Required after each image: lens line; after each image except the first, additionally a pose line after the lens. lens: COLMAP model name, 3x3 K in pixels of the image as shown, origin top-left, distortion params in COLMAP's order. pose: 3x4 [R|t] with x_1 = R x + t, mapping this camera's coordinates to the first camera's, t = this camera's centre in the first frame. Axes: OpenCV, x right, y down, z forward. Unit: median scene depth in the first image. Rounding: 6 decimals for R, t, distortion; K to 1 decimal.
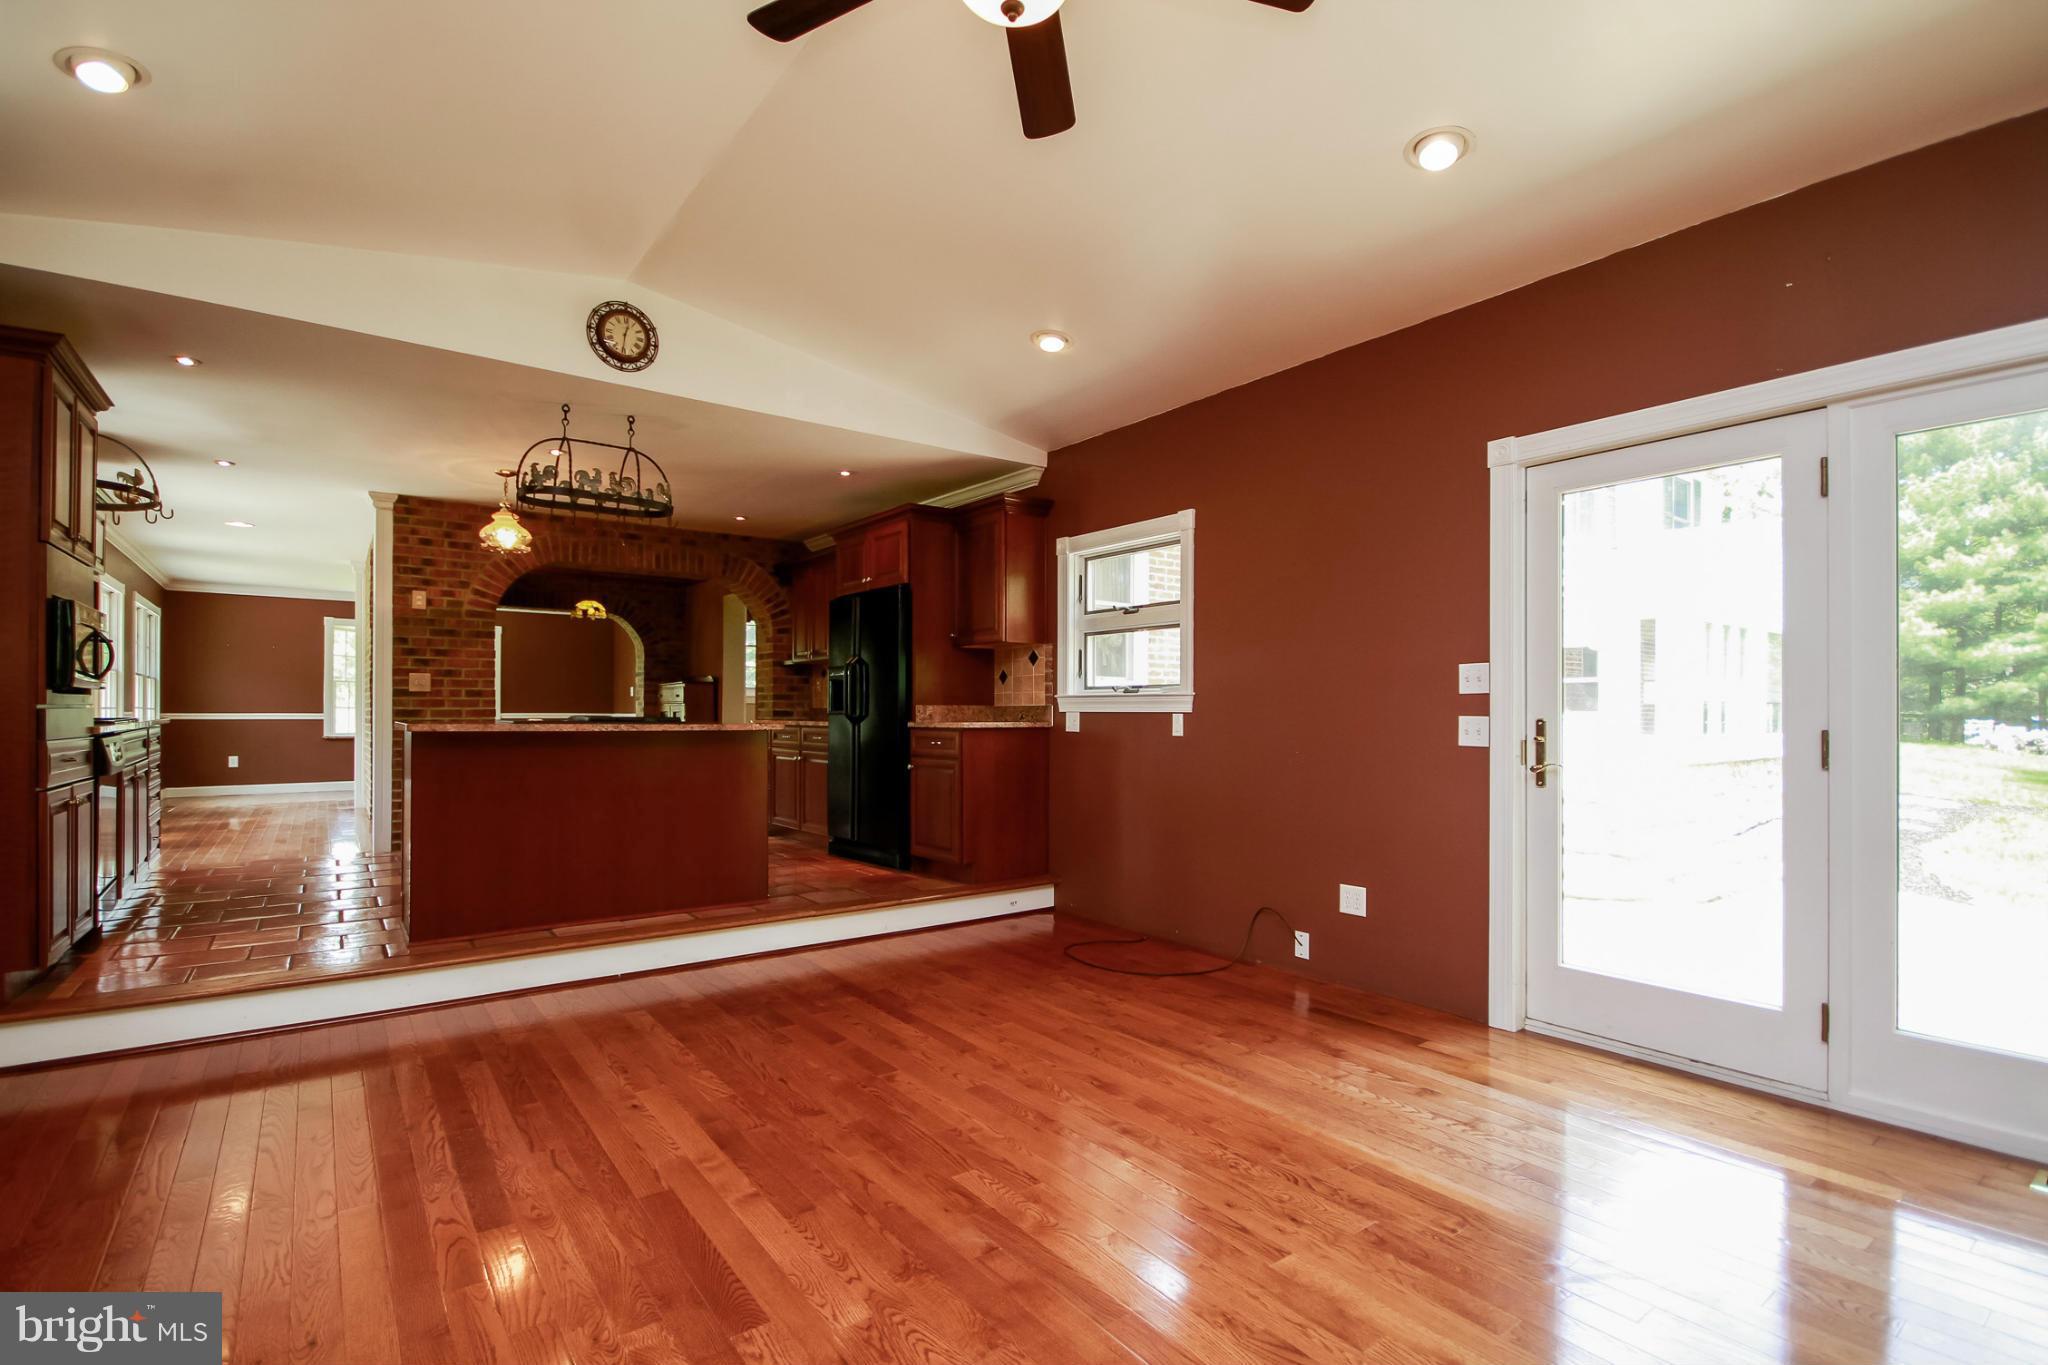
lens RADIAL K [[925.5, 0, 1010.6], [0, 925.5, 712.5], [0, 0, 1]] dist [-0.013807, -0.000688]
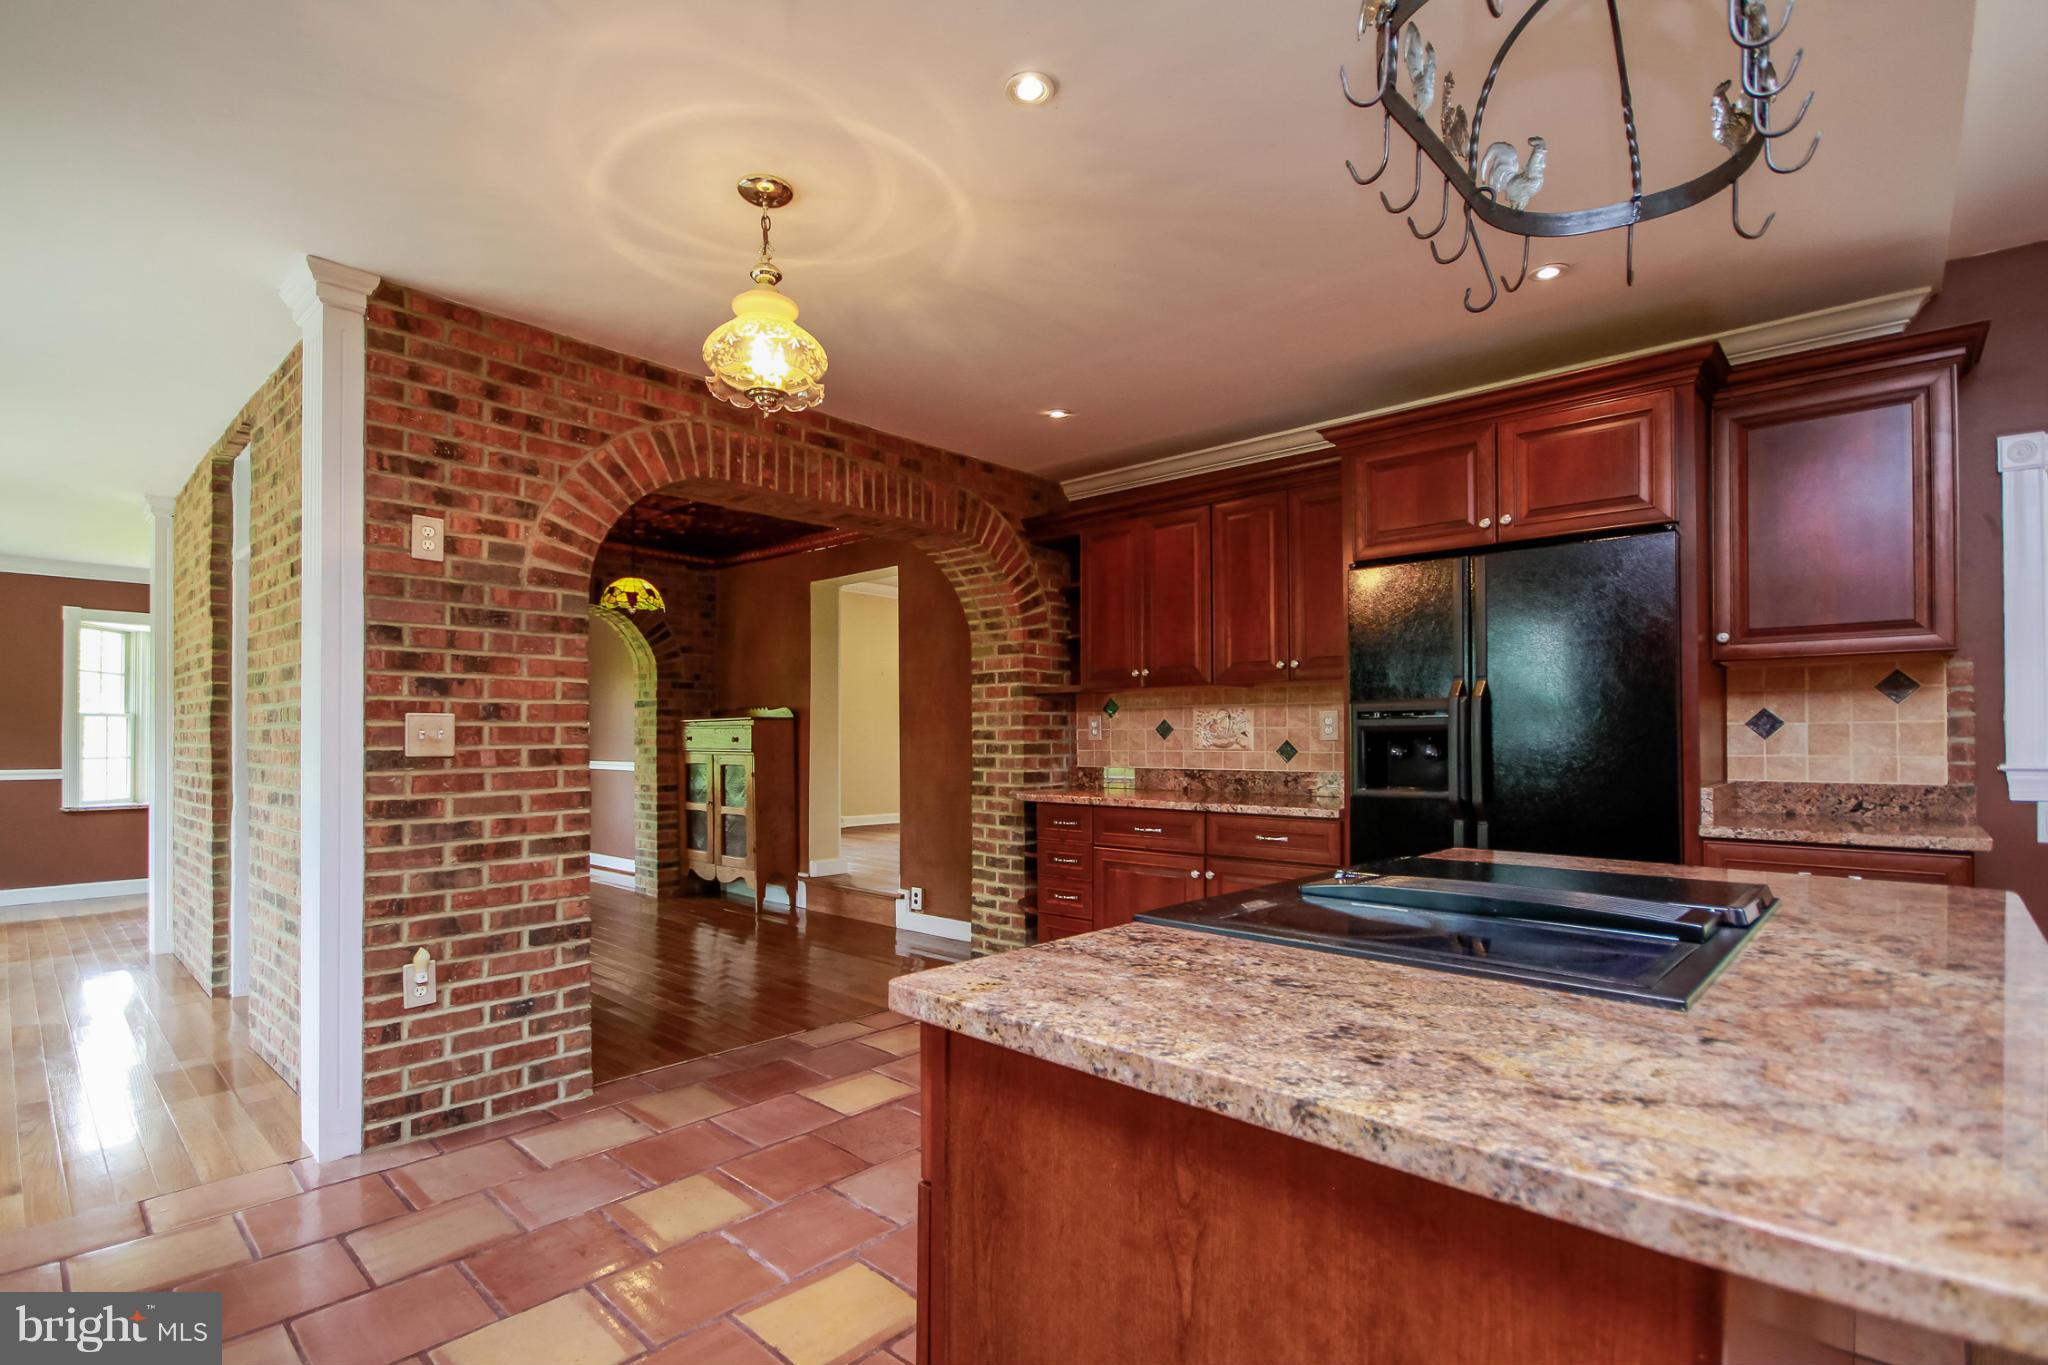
lens RADIAL K [[956.7, 0, 1016.7], [0, 956.7, 730.6], [0, 0, 1]] dist [0.010793, -0.010778]
pose [[0.984859, -0.003093, 0.173330, -0.447811], [0.004327, 0.999968, -0.006740, -0.029872], [-0.173303, 0.007388, 0.984841, 0.515506]]
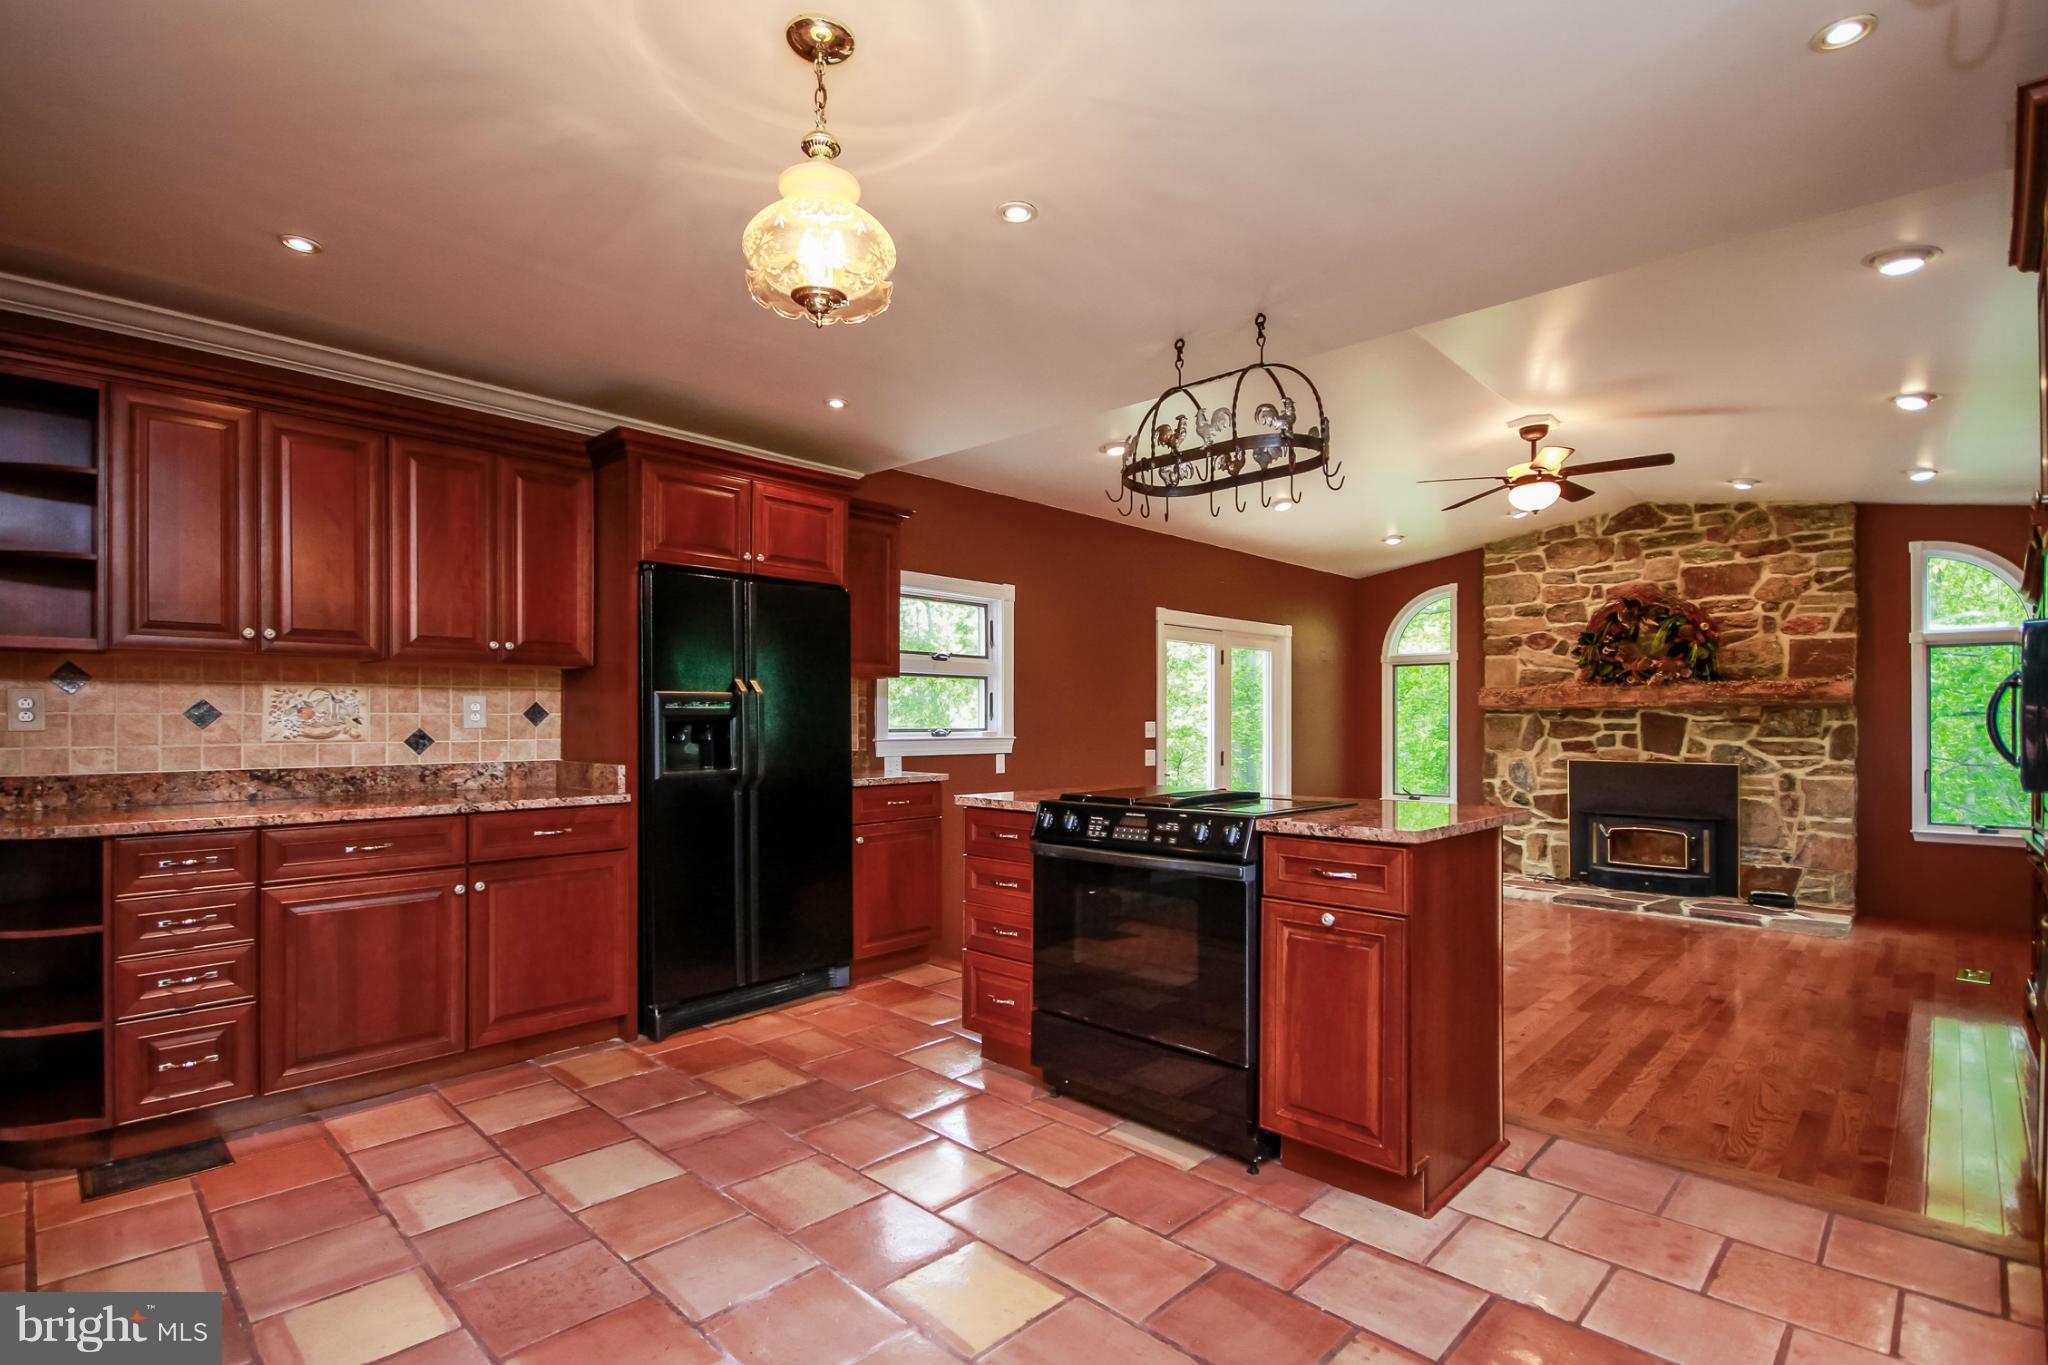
lens RADIAL K [[968.5, 0, 1017.5], [0, 968.5, 718.7], [0, 0, 1]] dist [-0.000385, -0.000155]
pose [[-0.159378, -0.000868, 0.987217, -0.753924], [0.000128, 1.000000, 0.000900, -0.032890], [-0.987218, 0.000269, -0.159377, 0.852780]]
